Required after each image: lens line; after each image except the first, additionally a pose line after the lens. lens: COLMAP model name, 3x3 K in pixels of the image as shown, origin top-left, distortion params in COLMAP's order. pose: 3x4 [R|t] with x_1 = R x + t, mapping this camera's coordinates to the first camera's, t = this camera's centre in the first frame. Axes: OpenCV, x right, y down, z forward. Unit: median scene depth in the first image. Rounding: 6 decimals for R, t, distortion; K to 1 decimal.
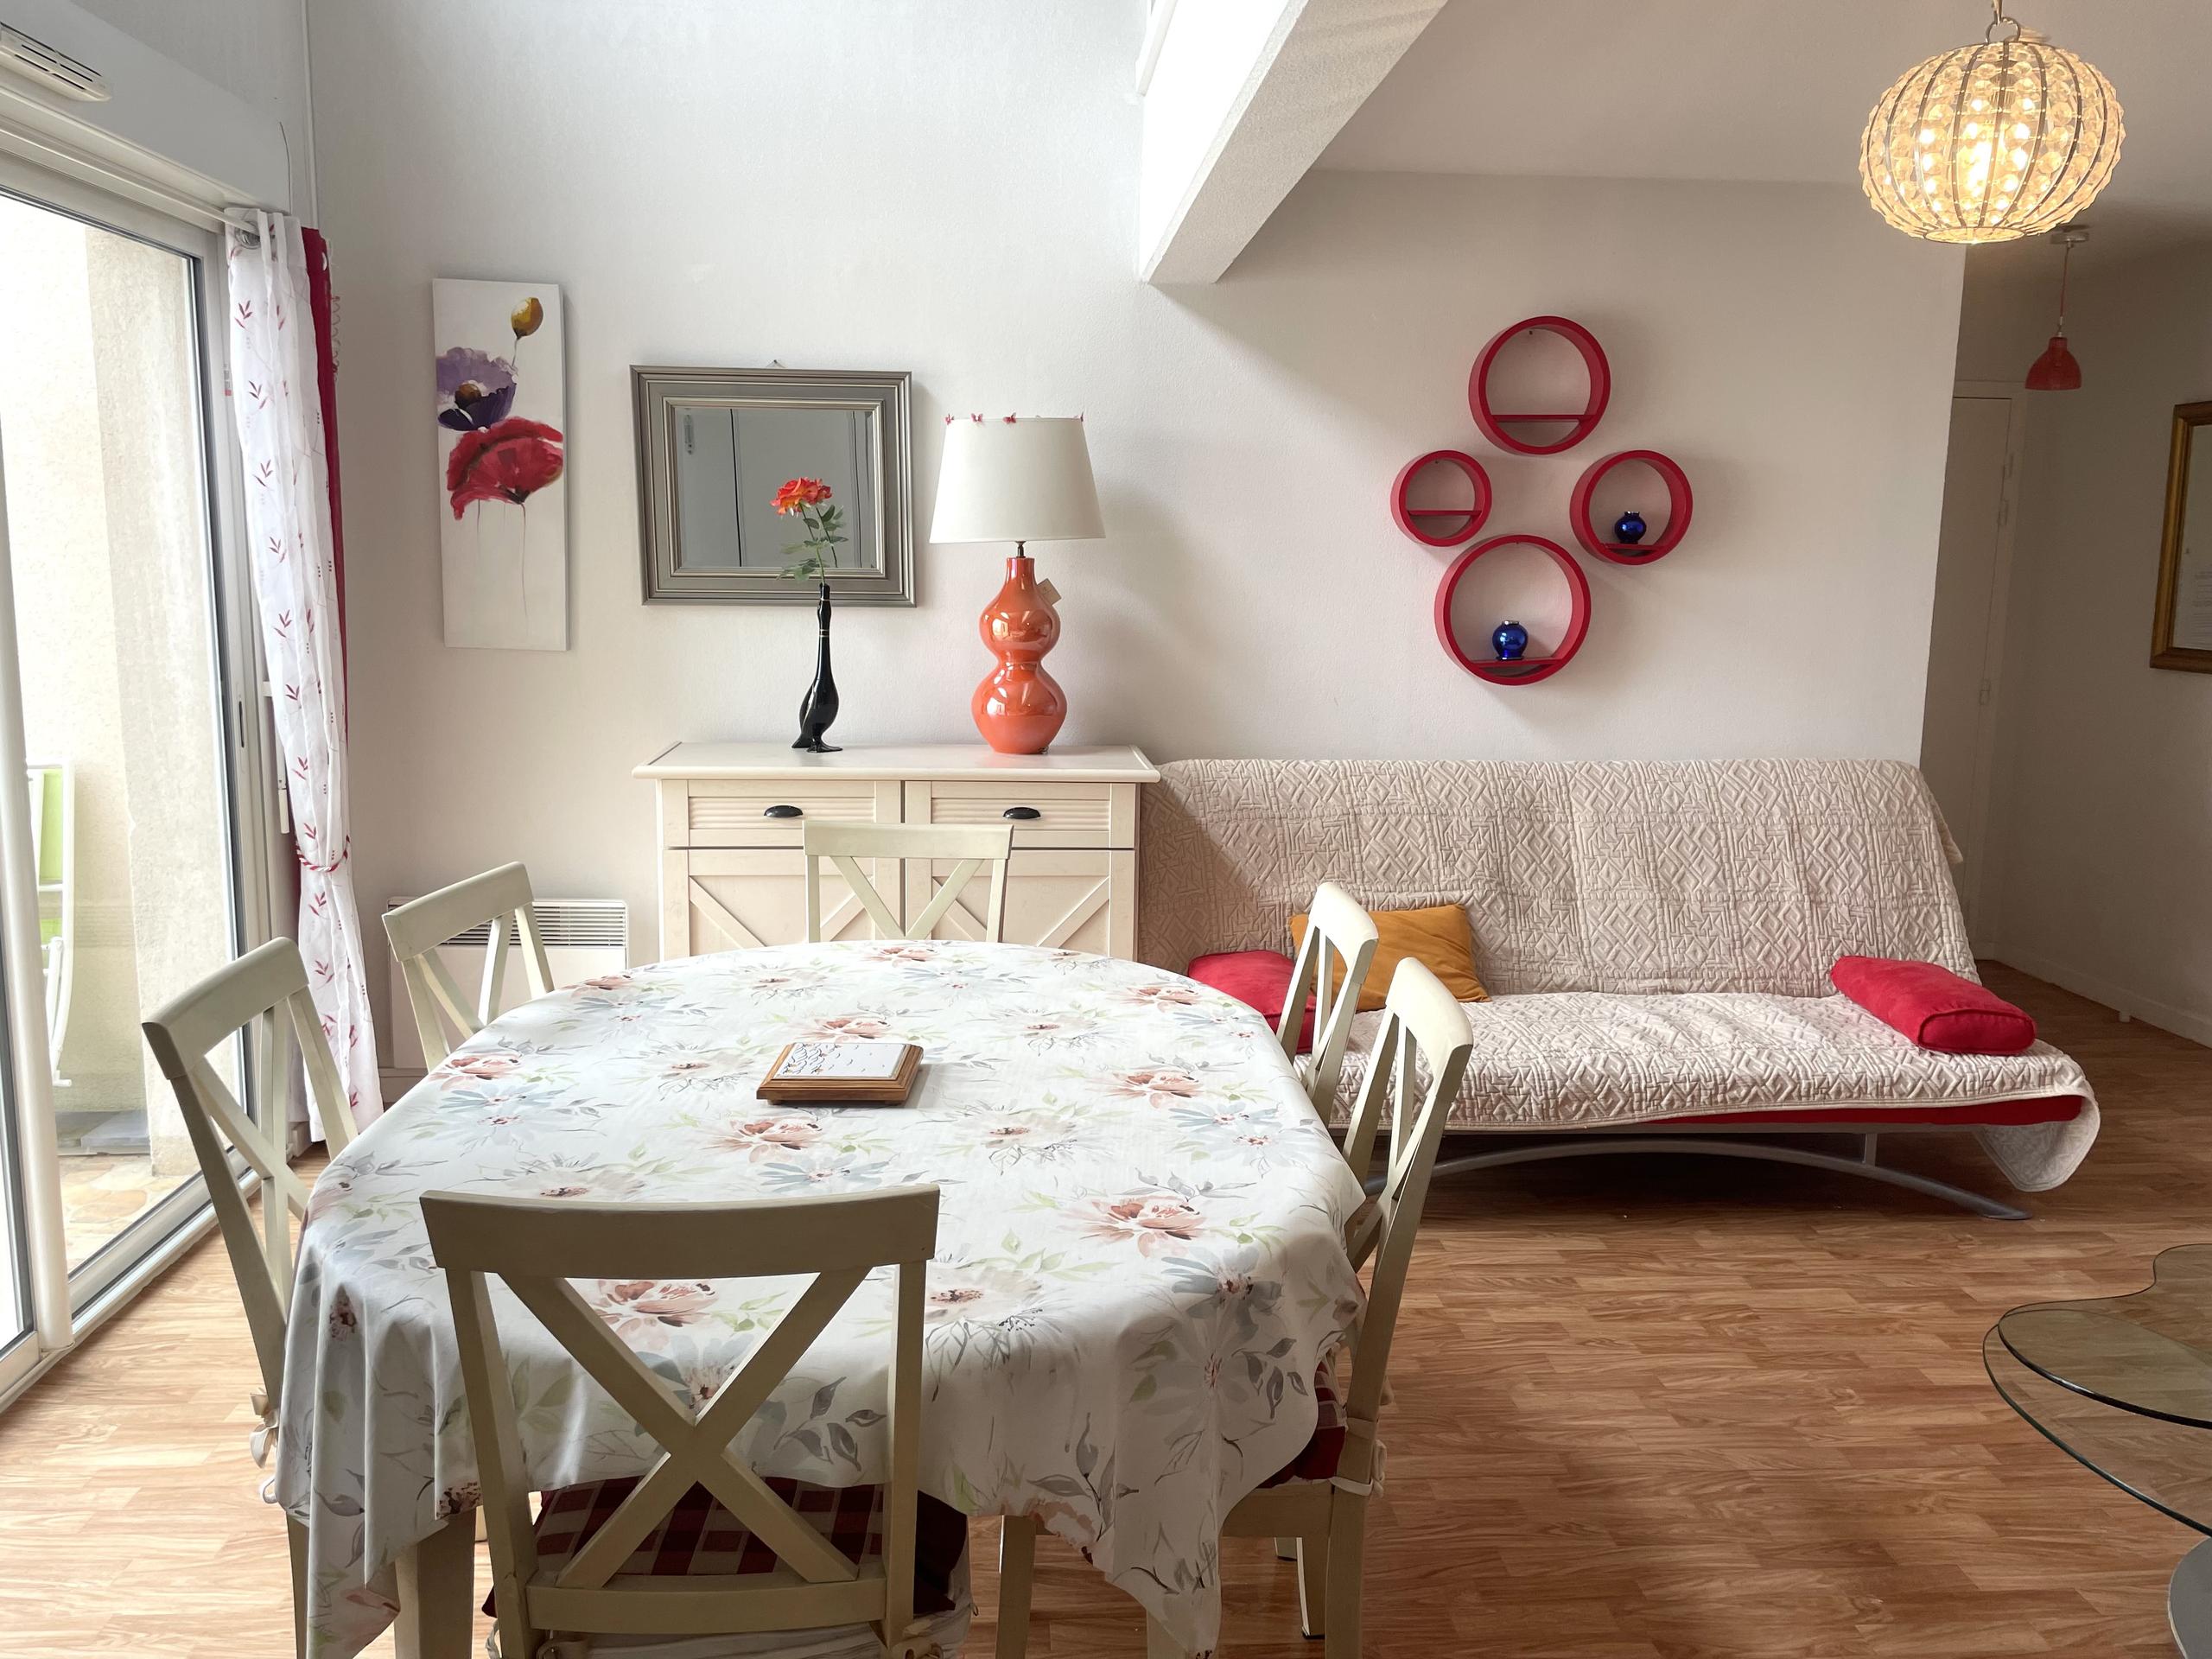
lens RADIAL K [[1647.5, 0, 1106.0], [0, 1647.5, 829.5], [0, 0, 1]] dist [0.052130, -0.004695]
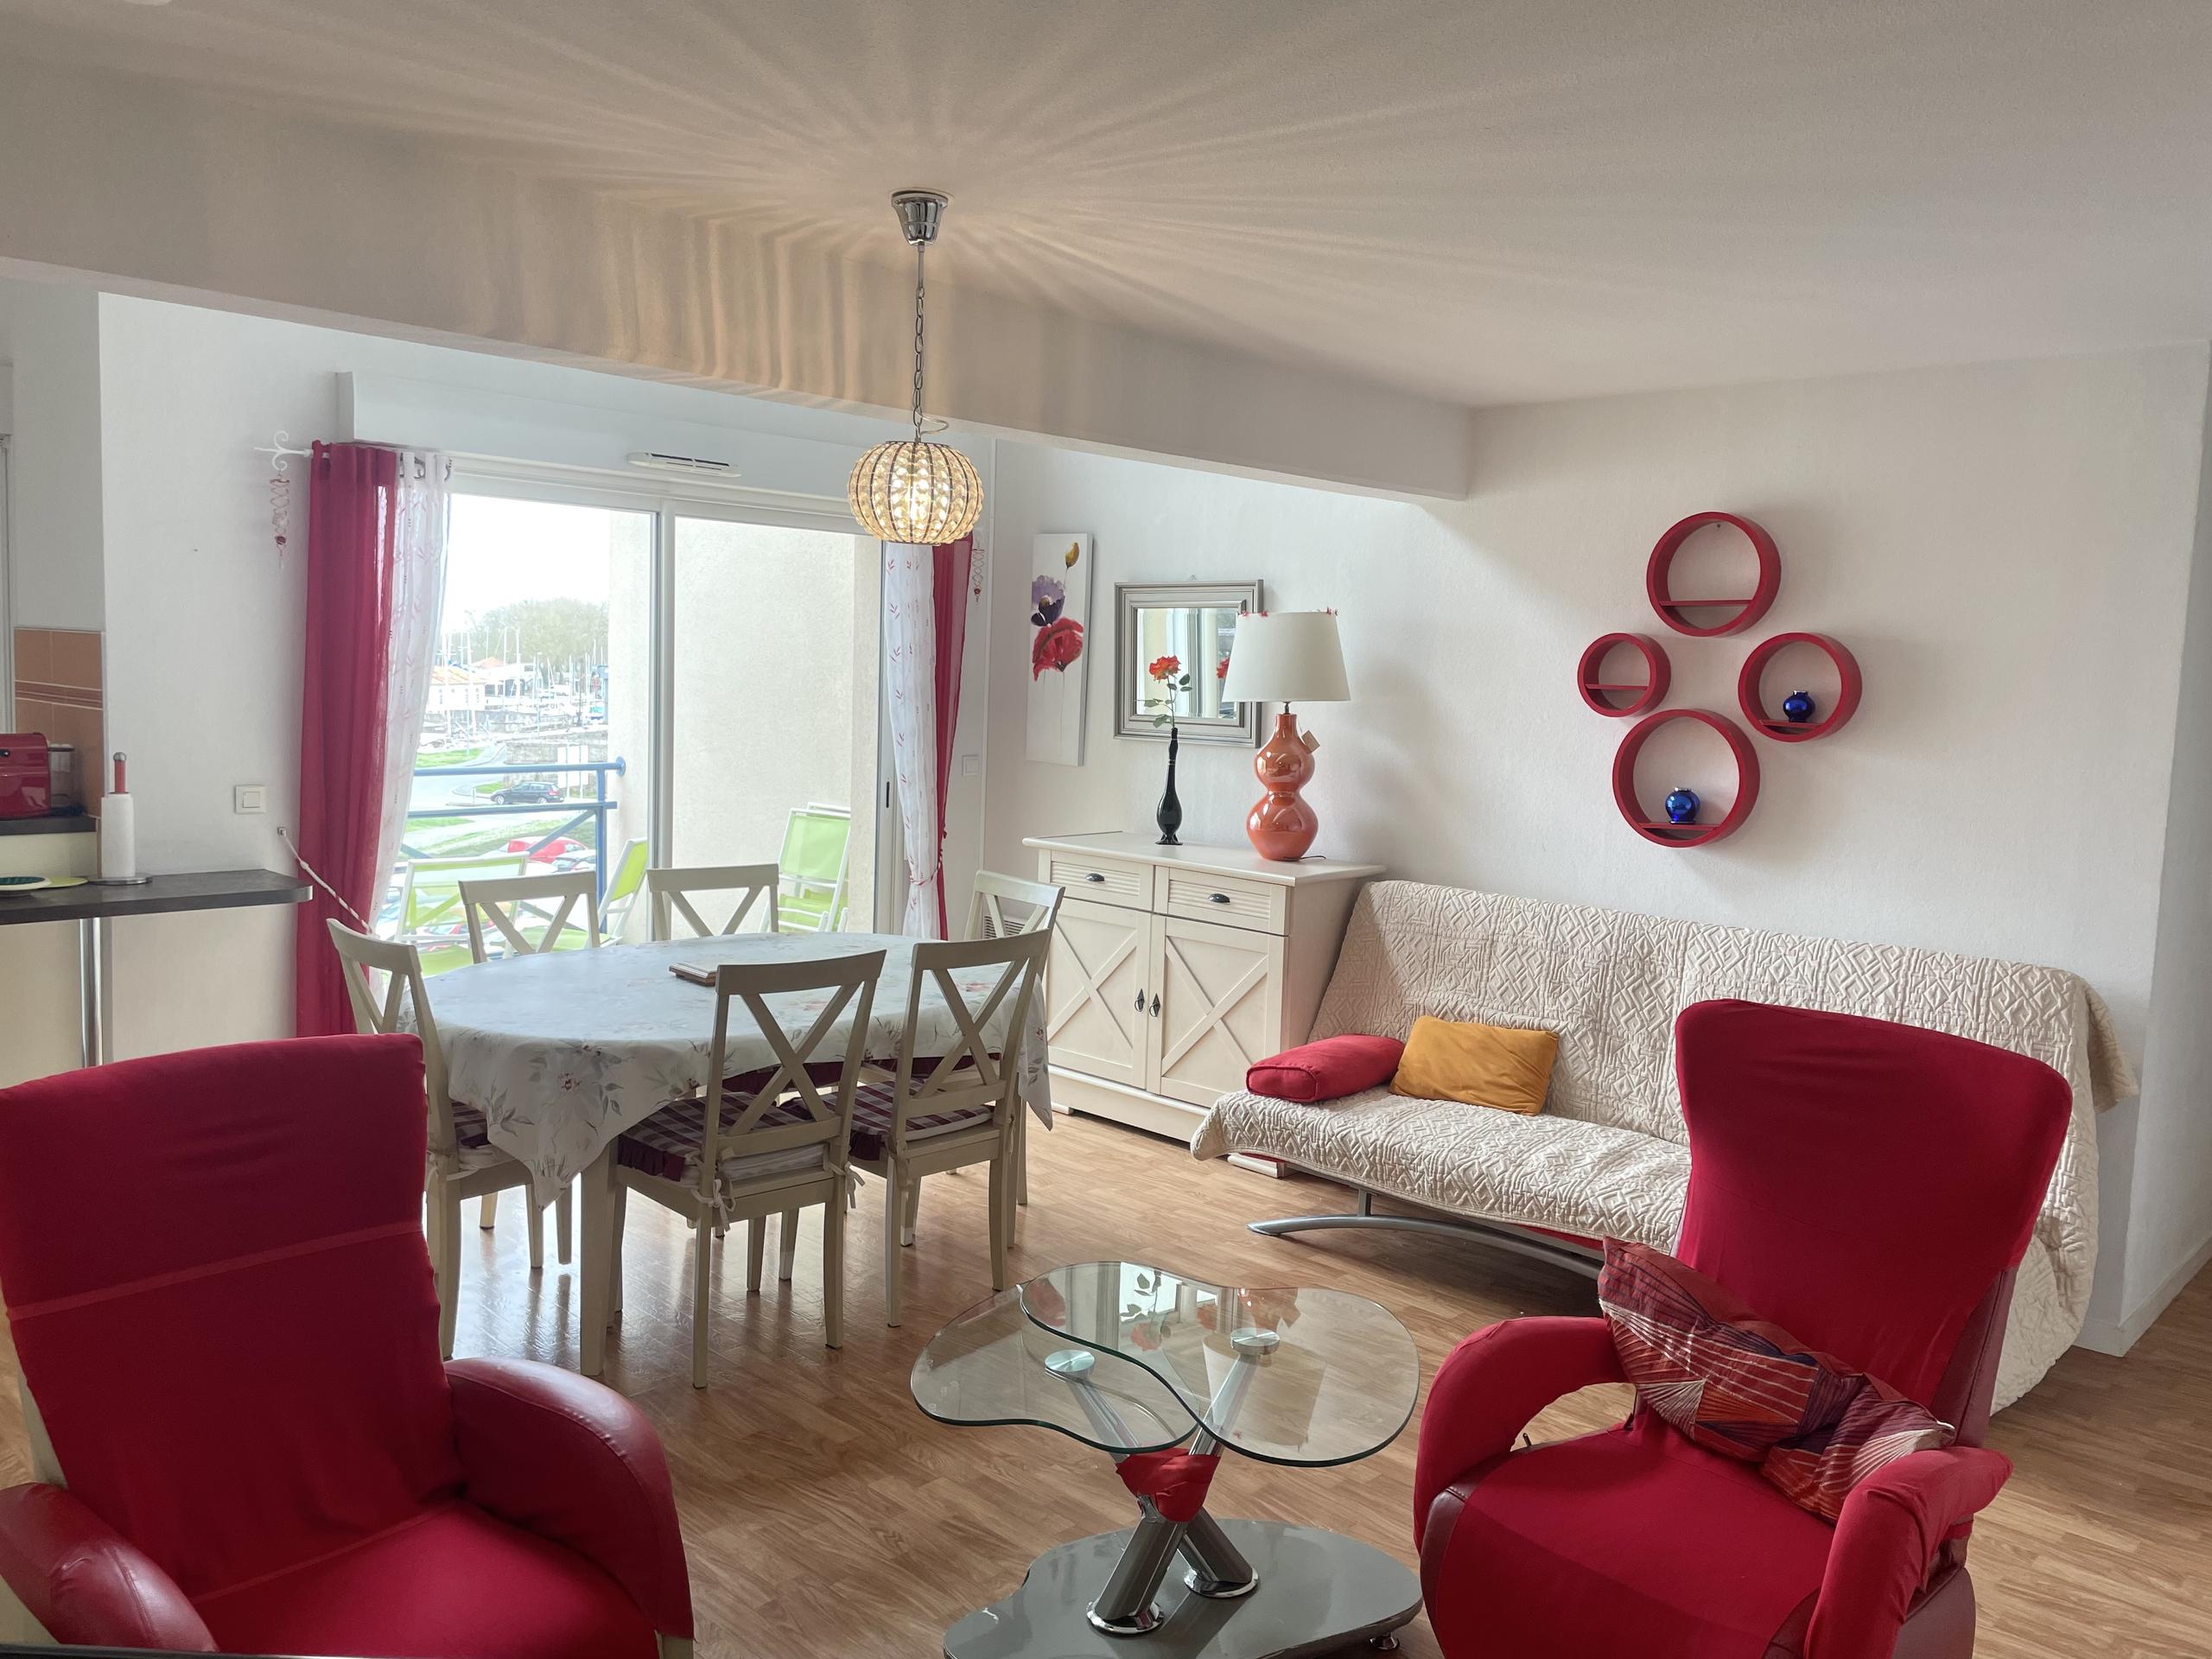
lens RADIAL K [[1647.5, 0, 1106.0], [0, 1647.5, 829.5], [0, 0, 1]] dist [0.052130, -0.004695]
pose [[0.669826, 0.084103, -0.737740, 0.826303], [-0.151801, 0.988090, -0.025184, -0.016143], [0.726836, 0.128858, 0.674615, 0.003147]]
